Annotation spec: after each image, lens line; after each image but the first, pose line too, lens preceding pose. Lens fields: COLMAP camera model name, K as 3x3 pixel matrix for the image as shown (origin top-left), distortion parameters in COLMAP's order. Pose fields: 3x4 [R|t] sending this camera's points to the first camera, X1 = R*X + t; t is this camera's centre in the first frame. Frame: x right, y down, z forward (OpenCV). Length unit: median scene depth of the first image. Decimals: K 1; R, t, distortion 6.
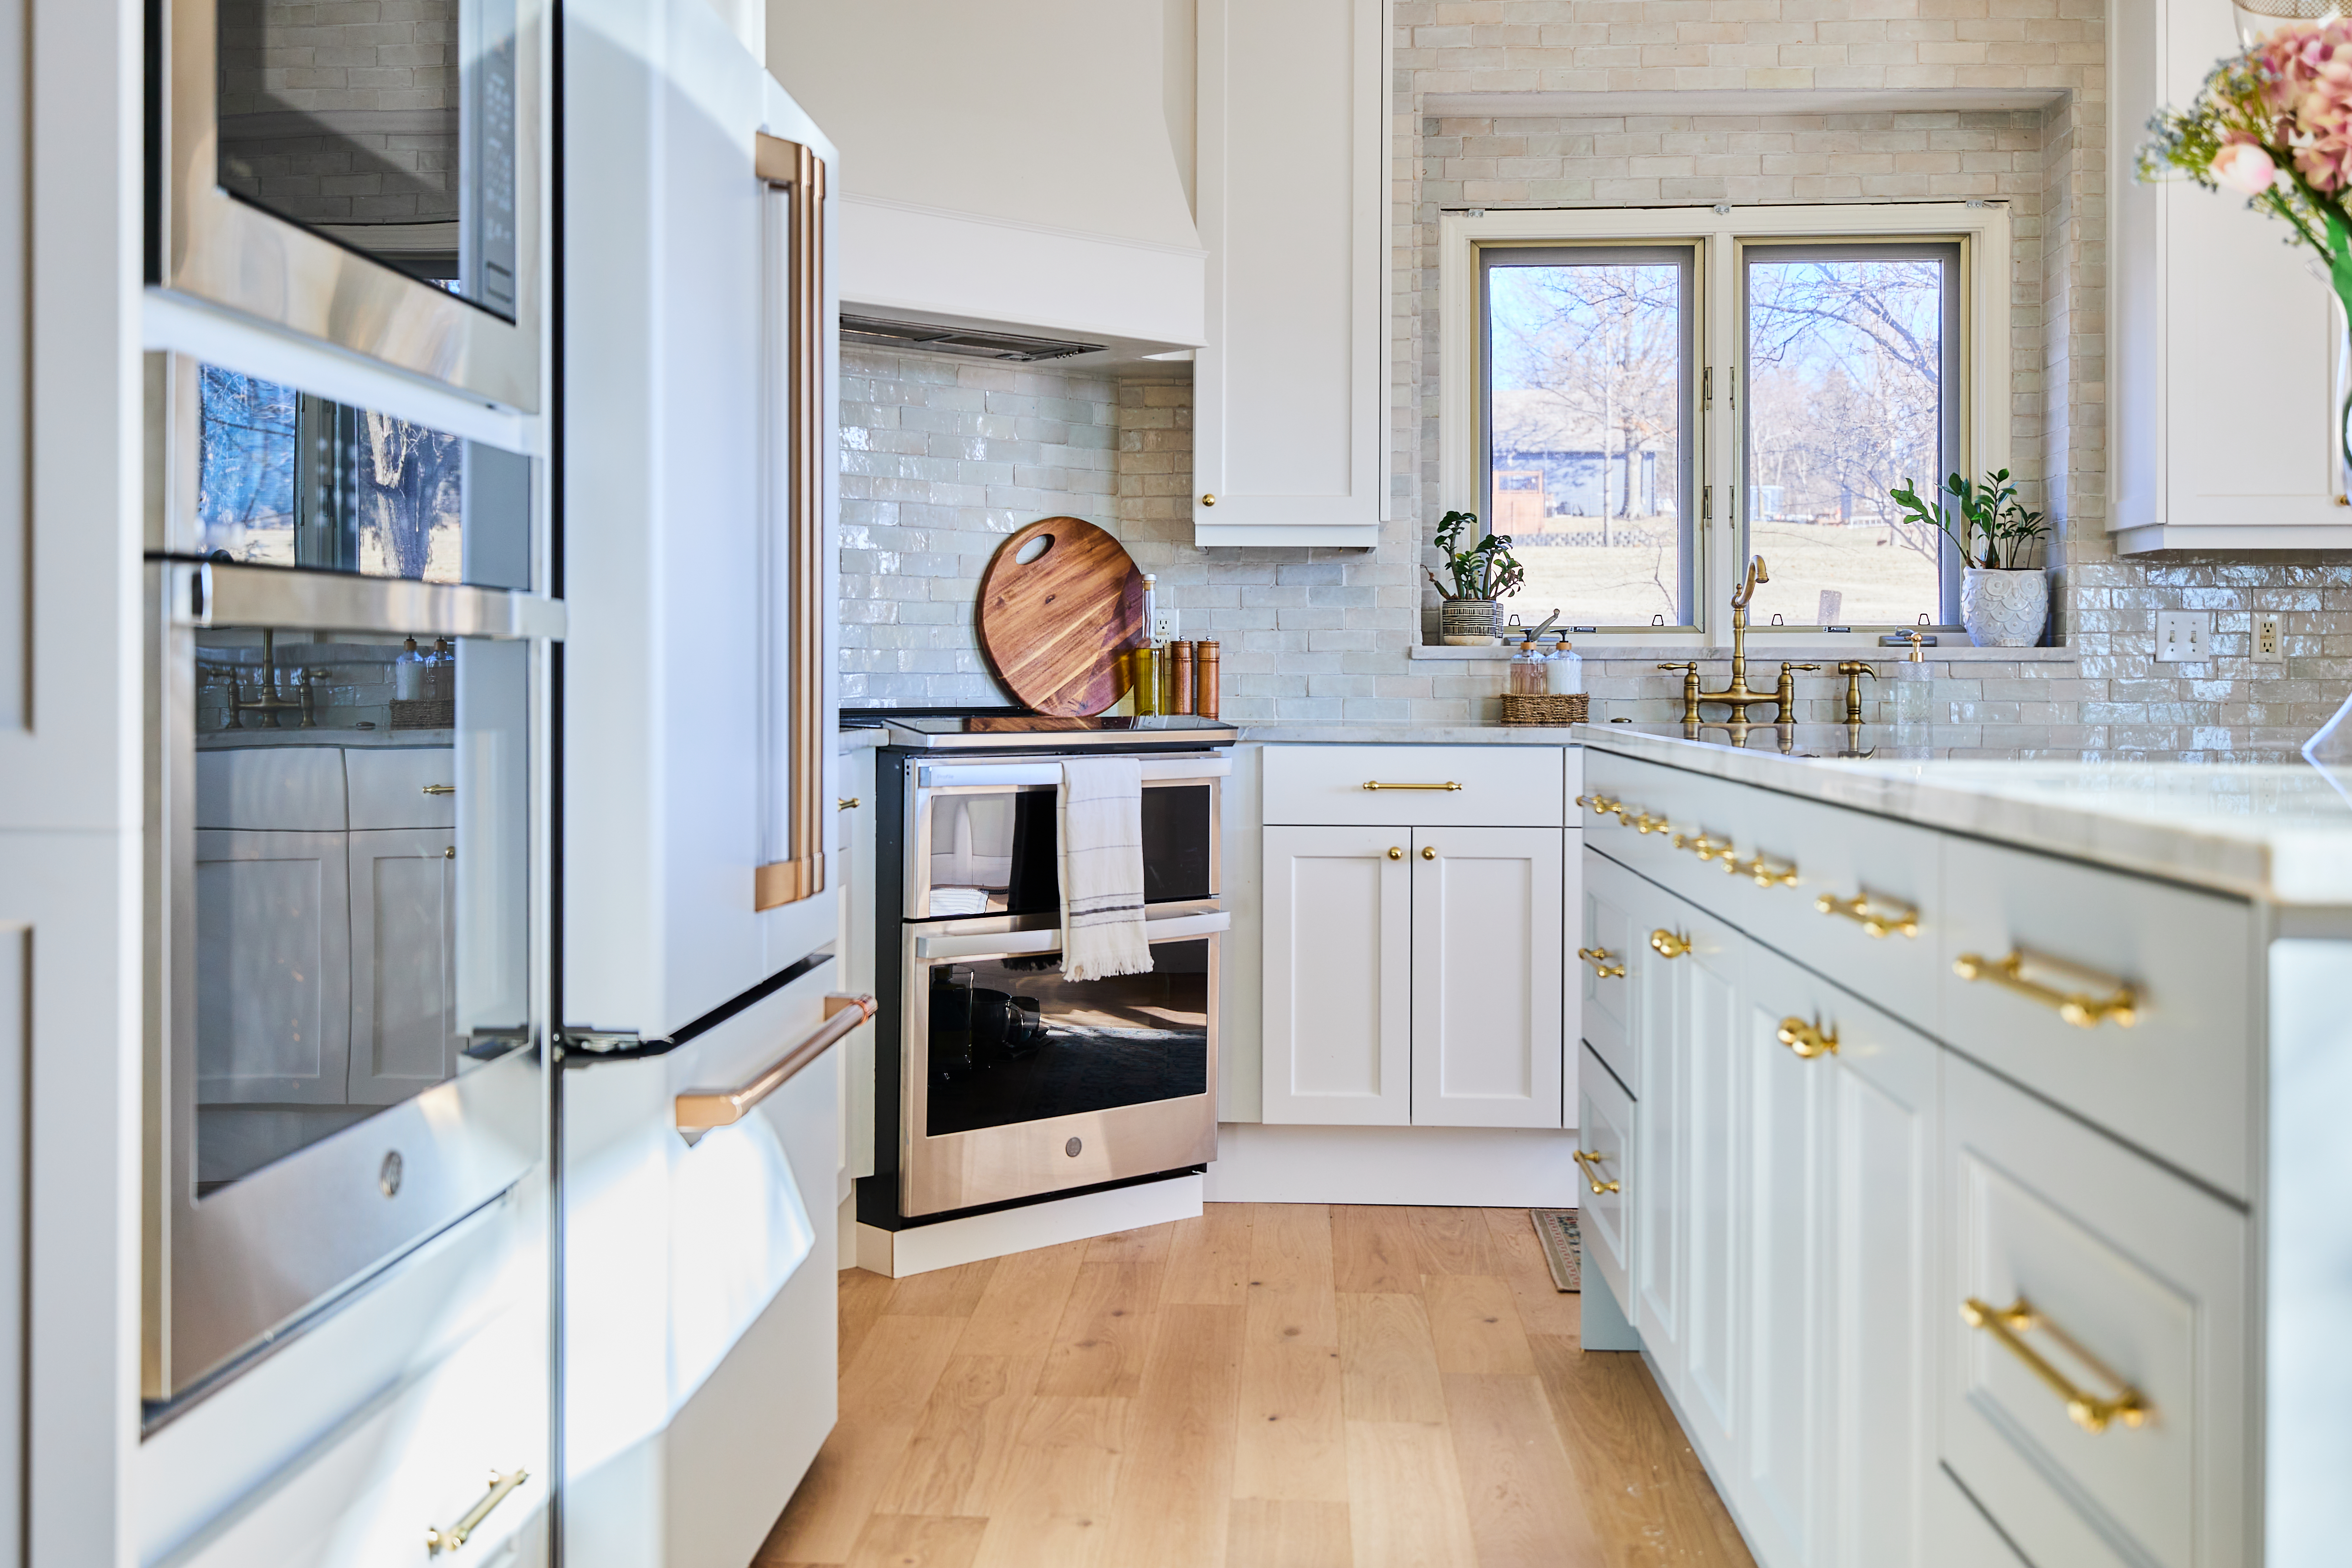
lens RADIAL K [[2359.3, 0, 1149.1], [0, 2359.3, 677.5], [0, 0, 1]] dist [0.008168, -0.018735]
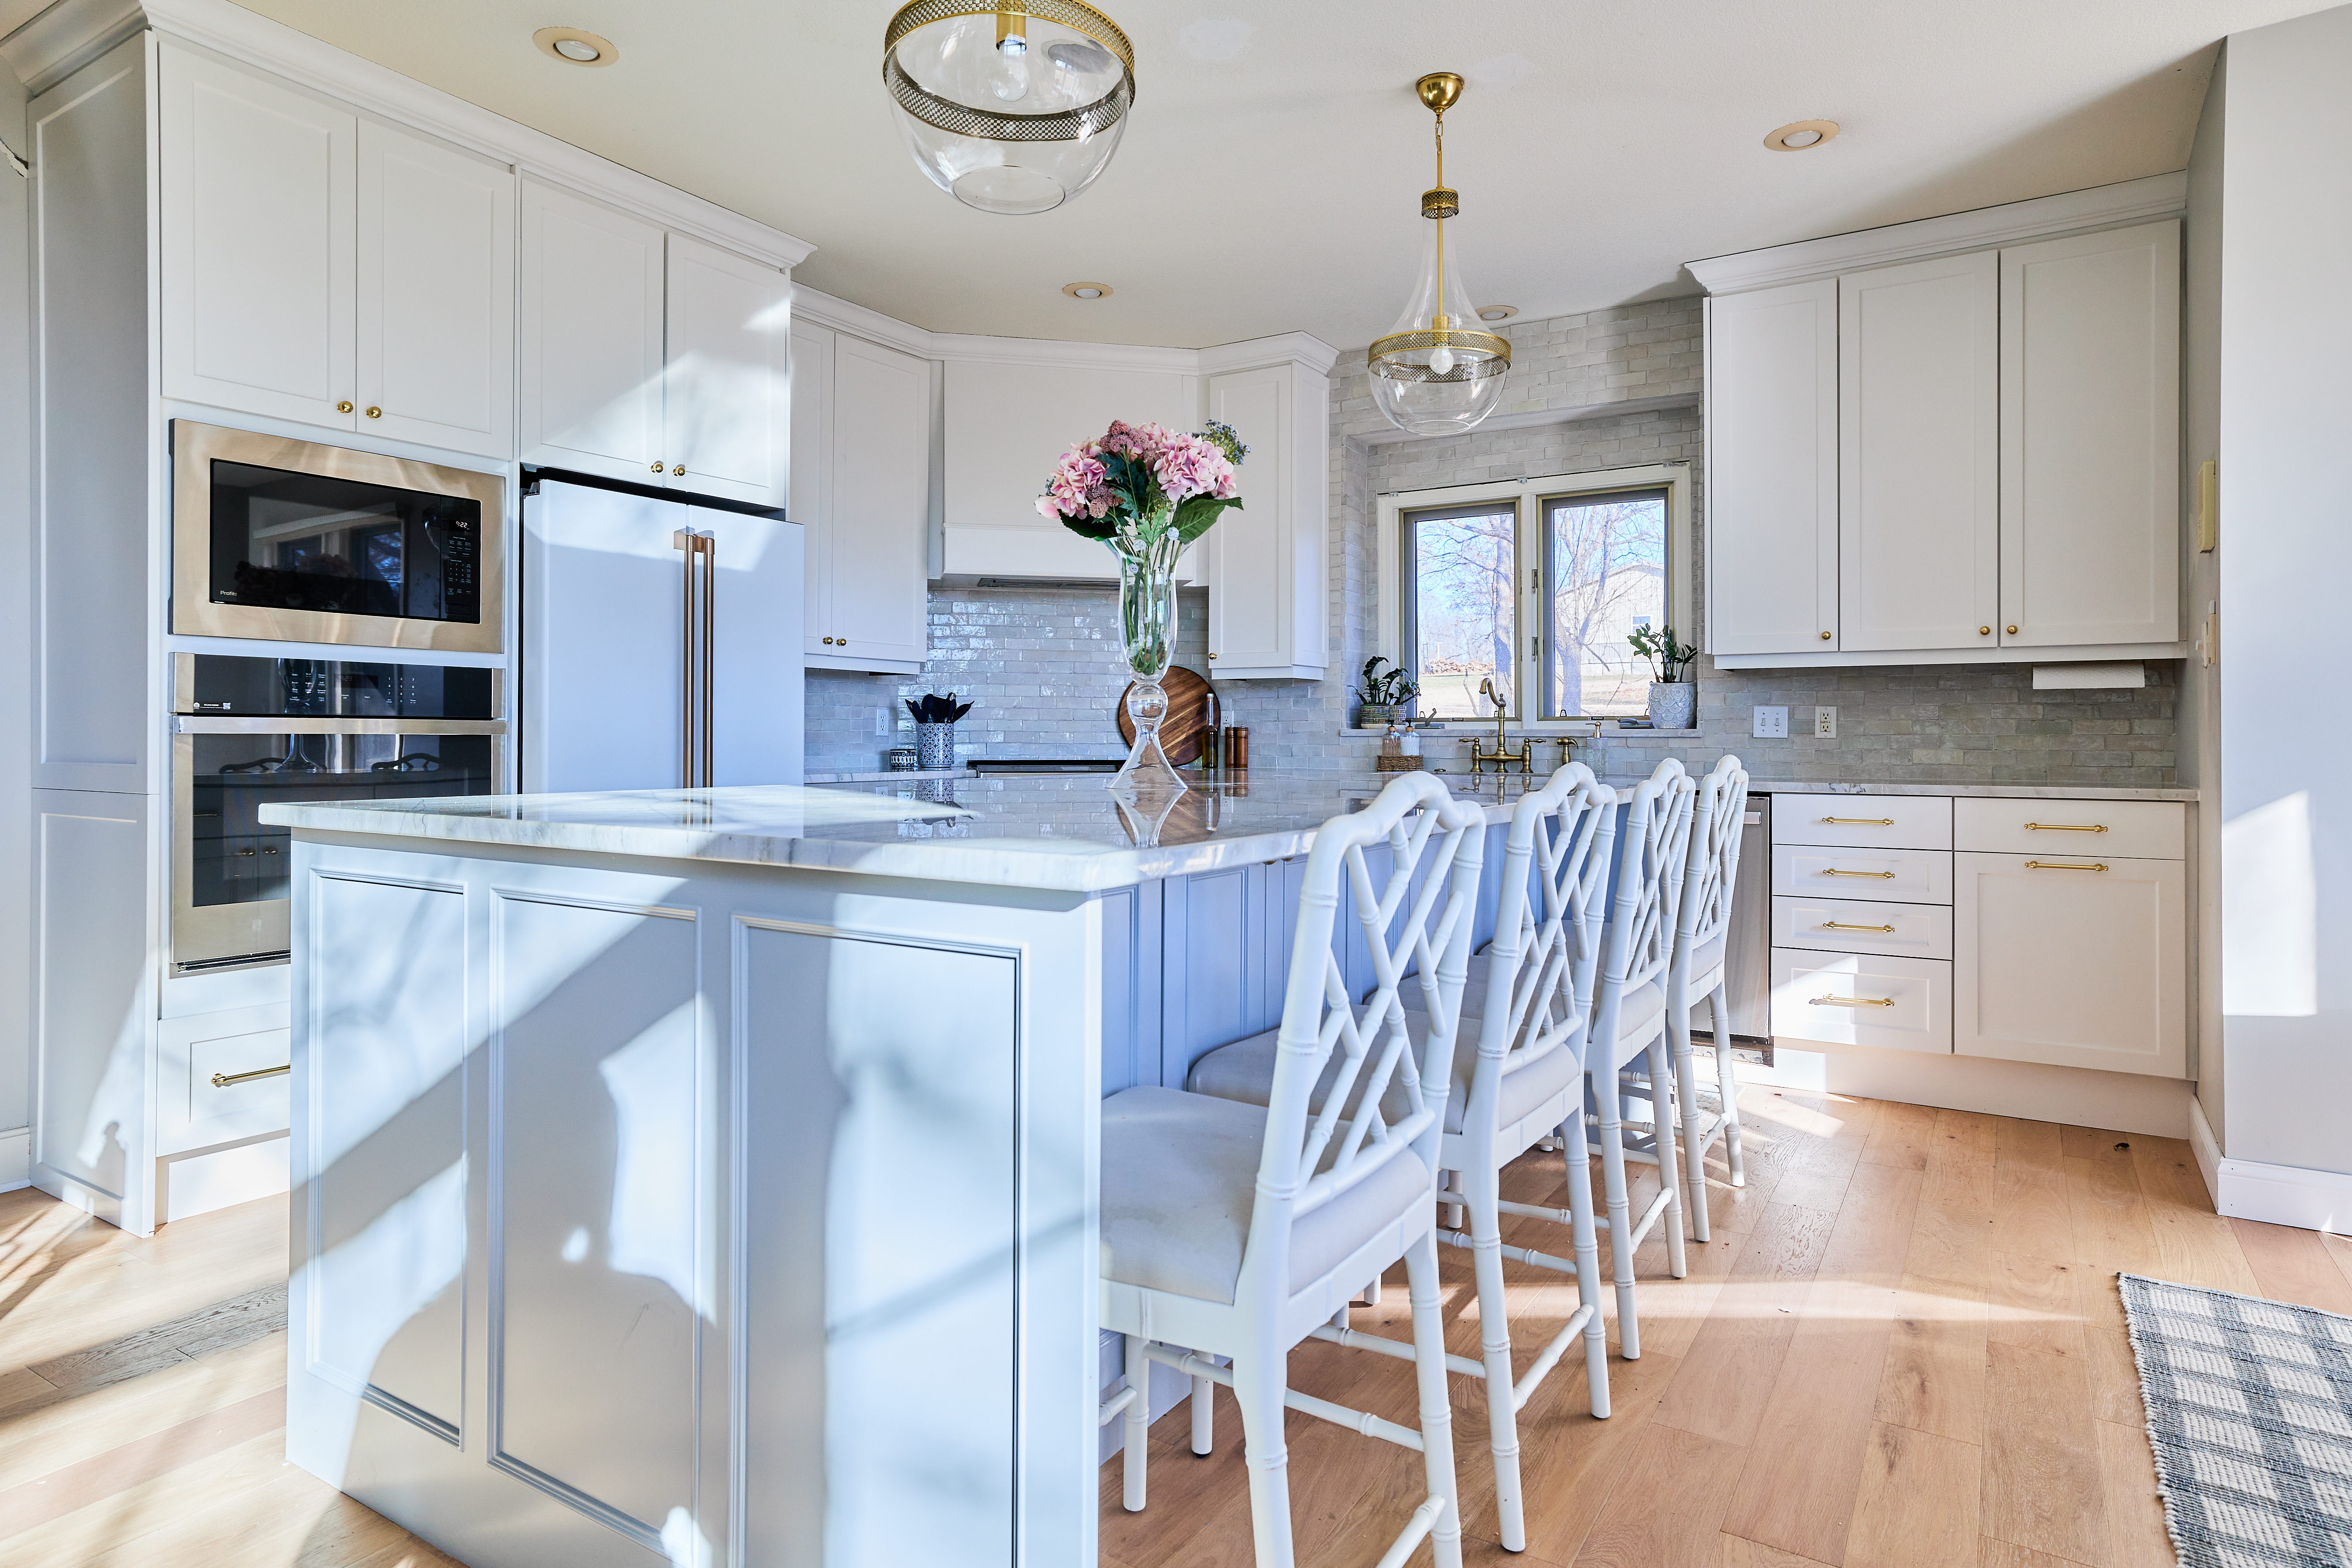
lens RADIAL K [[1332.4, 0, 1186.1], [0, 1332.4, 729.5], [0, 0, 1]] dist [-0.027318, 0.027027]
pose [[0.876030, -0.003468, -0.482244, 0.523132], [-0.000924, 0.999960, -0.008869, -0.003673], [0.482256, 0.008215, 0.875992, 0.011572]]
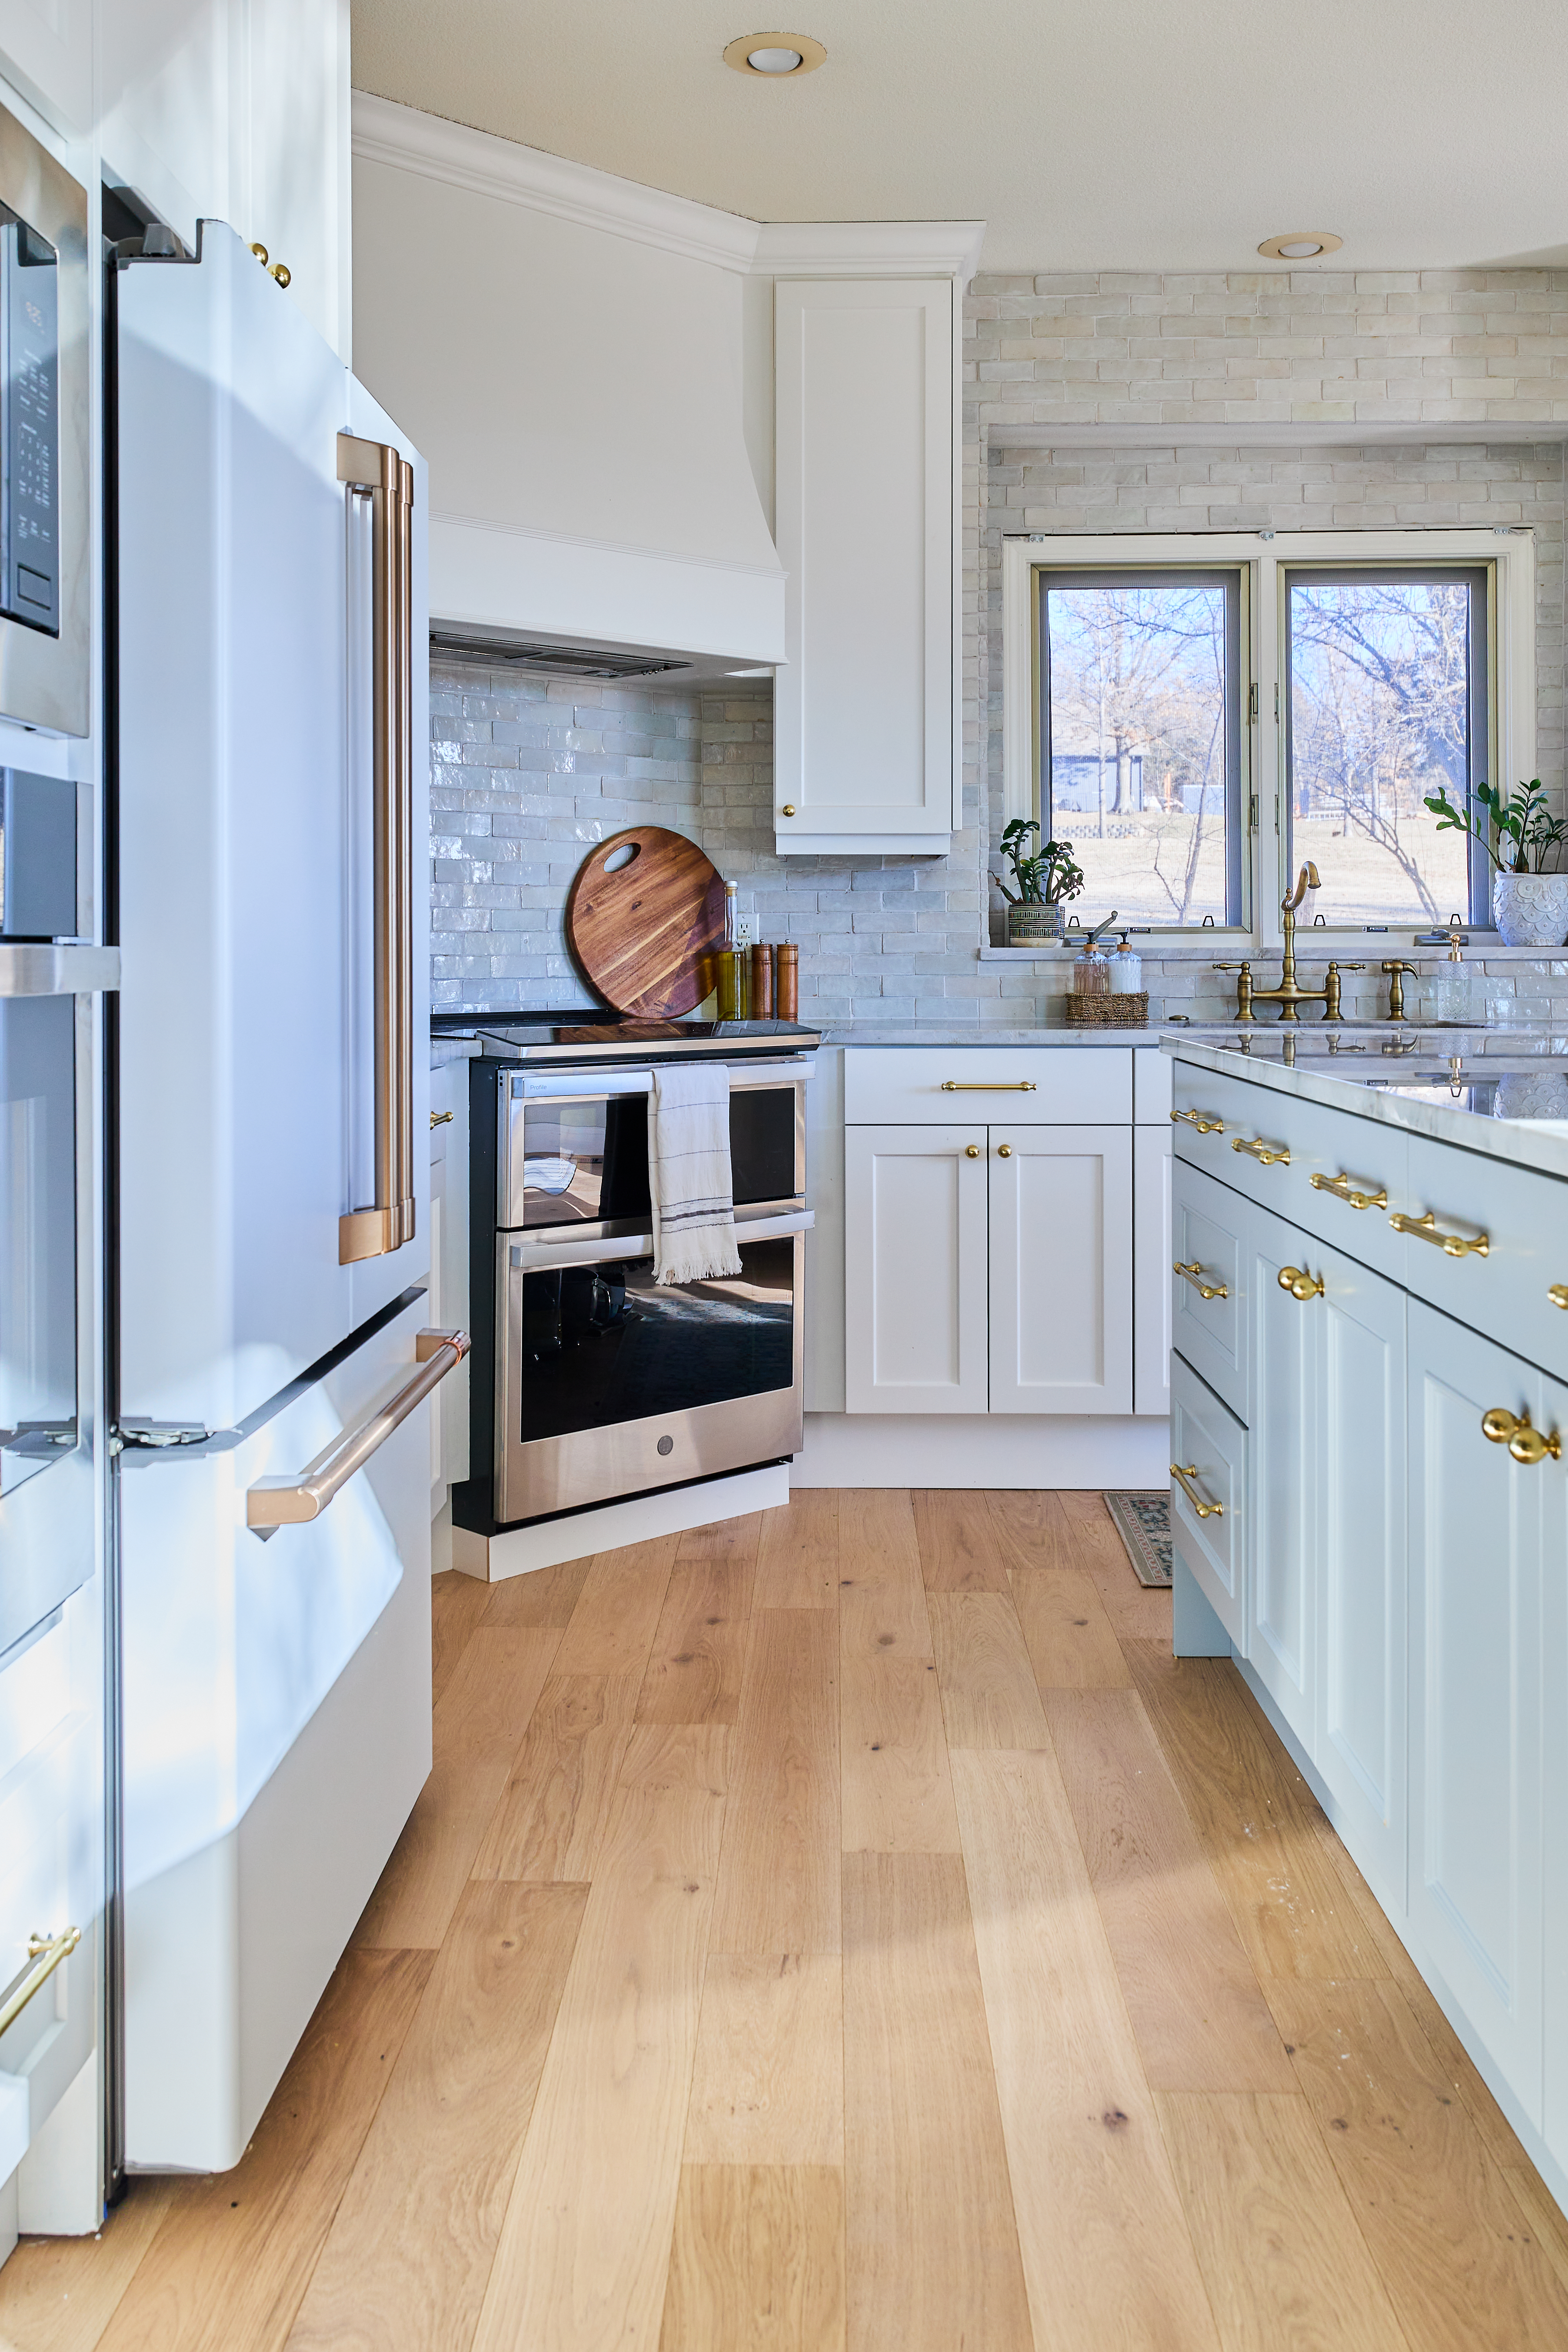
lens RADIAL K [[2031.2, 0, 779.5], [0, 2031.2, 941.7], [0, 0, 1]] dist [-0.001255, 0.000578]
pose [[0.999347, -0.004731, 0.035809, -0.010879], [0.004883, 0.999979, -0.004171, -0.012991], [-0.035789, 0.004343, 0.999350, 0.098255]]
